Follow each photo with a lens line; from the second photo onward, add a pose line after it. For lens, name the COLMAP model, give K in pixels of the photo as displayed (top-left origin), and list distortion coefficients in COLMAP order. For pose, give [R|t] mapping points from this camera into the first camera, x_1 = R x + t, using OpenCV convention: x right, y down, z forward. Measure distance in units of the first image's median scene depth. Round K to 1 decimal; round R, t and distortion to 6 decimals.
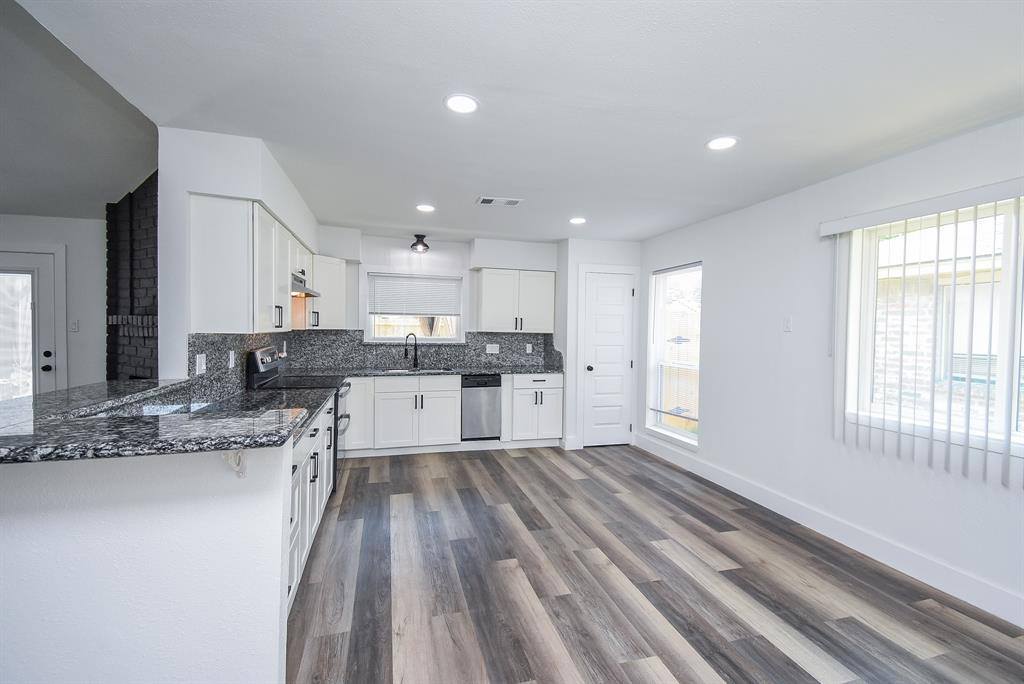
lens RADIAL K [[444.6, 0, 514.0], [0, 444.6, 336.9], [0, 0, 1]] dist [0.040448, -0.023440]
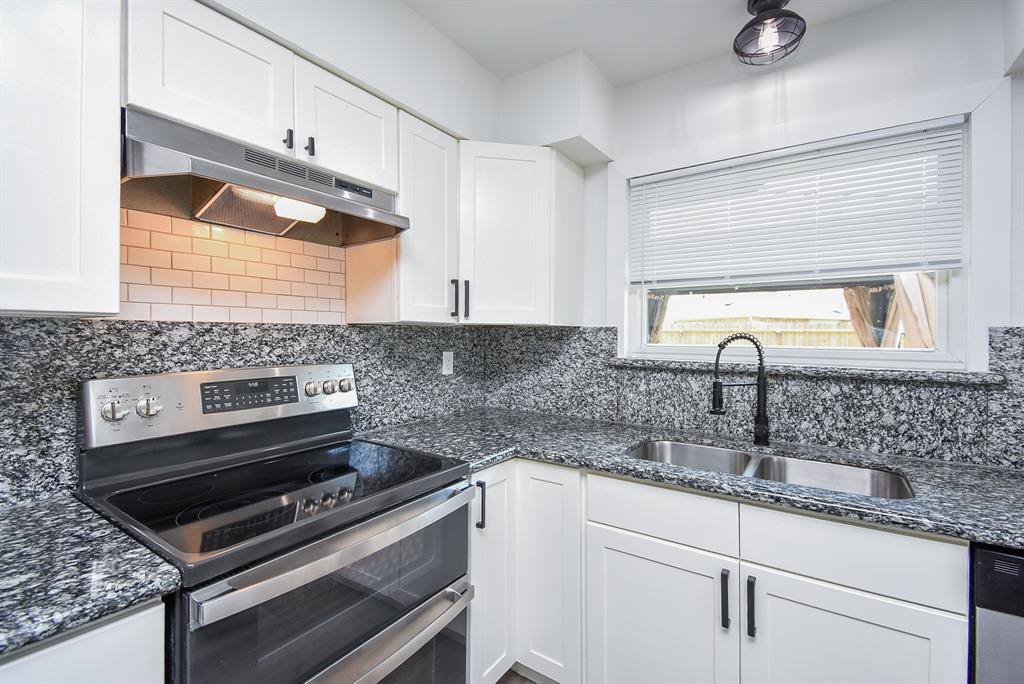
lens RADIAL K [[450.9, 0, 509.9], [0, 450.9, 336.8], [0, 0, 1]] dist [0.042132, -0.026479]
pose [[0.632478, -0.009455, -0.774520, -0.091511], [-0.012656, 0.999666, -0.022539, 0.003137], [0.774475, 0.024058, 0.632147, 0.714765]]
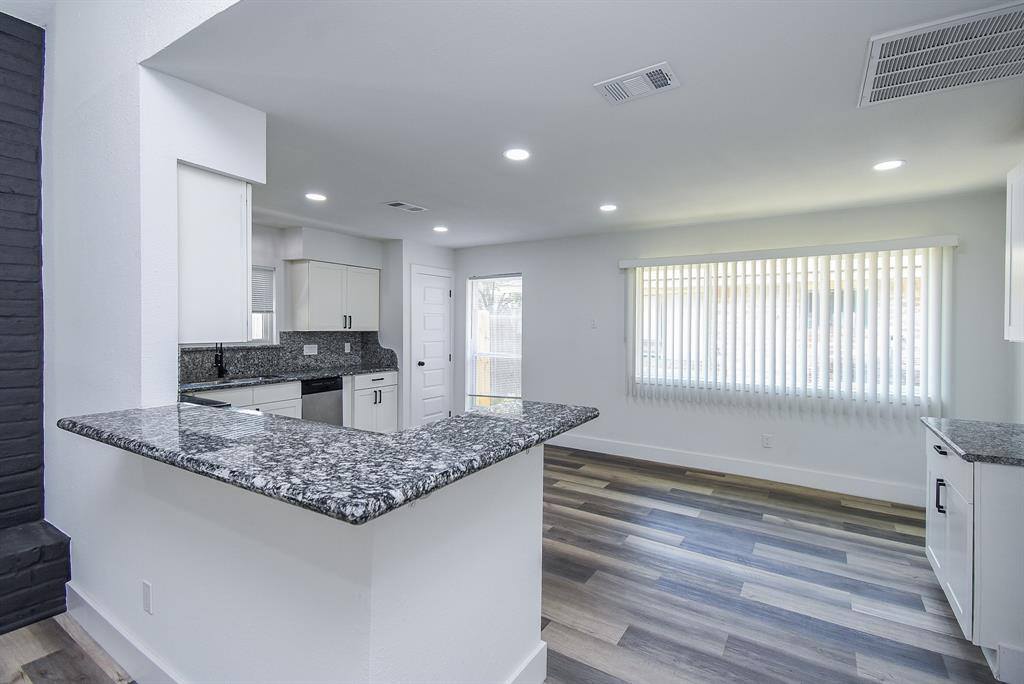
lens RADIAL K [[466.0, 0, 528.0], [0, 466.0, 328.0], [0, 0, 1]] dist [0.041769, -0.027423]
pose [[0.738640, -0.015485, 0.673922, -0.415505], [0.017548, 0.999839, 0.003740, -0.014940], [-0.673872, 0.009063, 0.738793, 0.002187]]
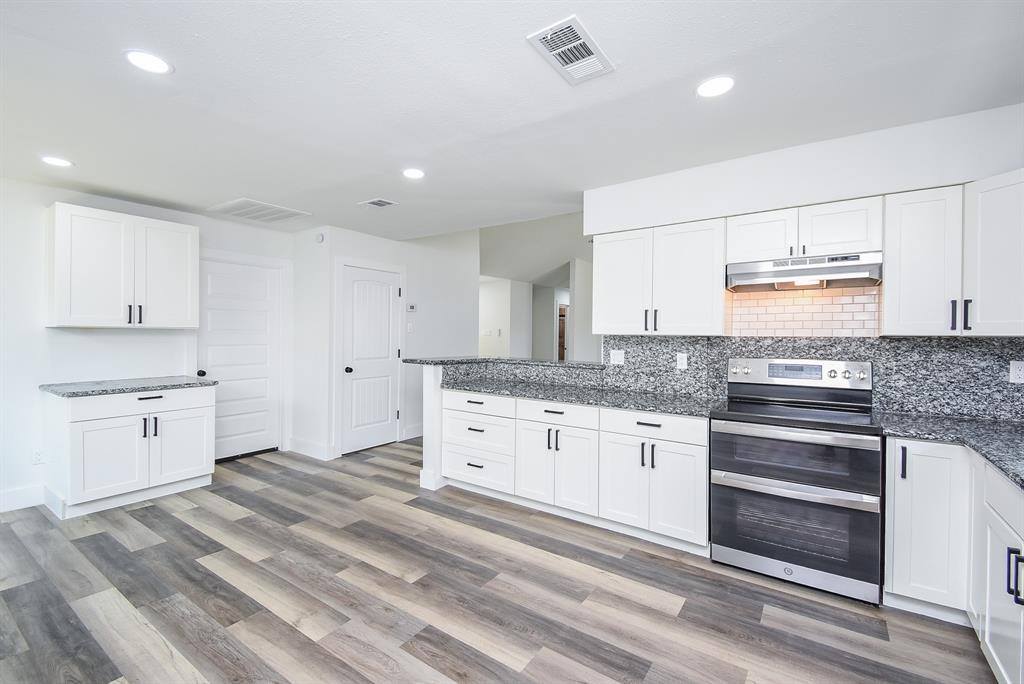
lens RADIAL K [[444.6, 0, 514.0], [0, 444.6, 336.9], [0, 0, 1]] dist [0.040448, -0.023440]
pose [[-0.773312, -0.017011, -0.633798, 0.229976], [-0.032933, 0.999368, 0.013358, -0.005940], [0.633170, 0.031203, -0.773383, 0.987690]]
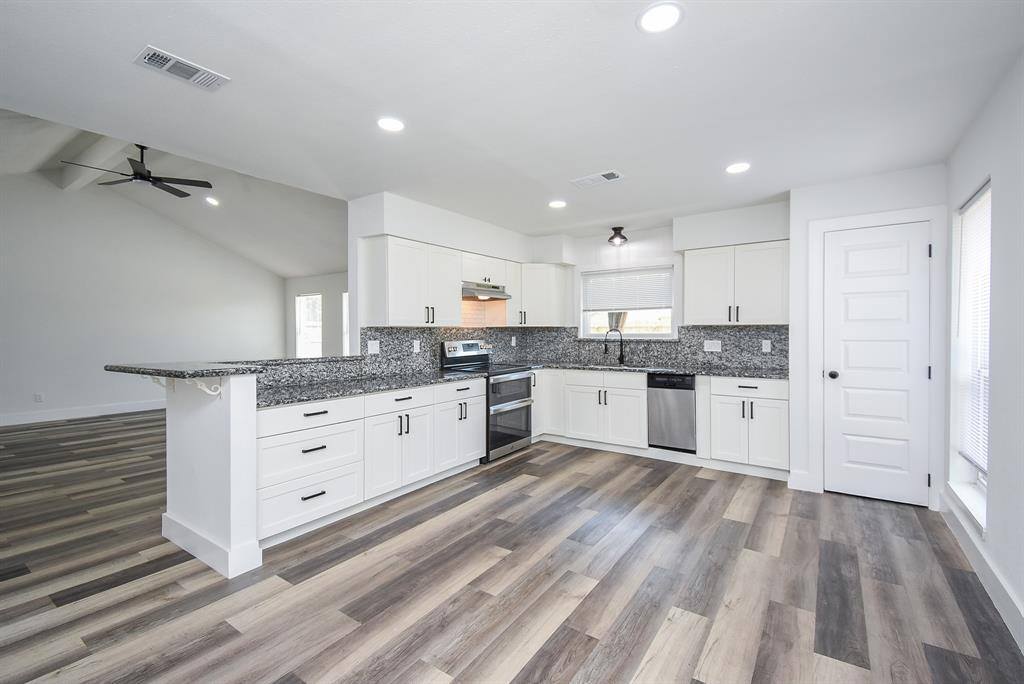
lens RADIAL K [[450.9, 0, 509.9], [0, 450.9, 336.8], [0, 0, 1]] dist [0.042132, -0.026479]
pose [[0.631739, -0.009946, -0.775117, 0.420910], [0.000269, 0.999920, -0.012611, 0.023556], [0.775181, 0.007758, 0.631692, 0.204032]]
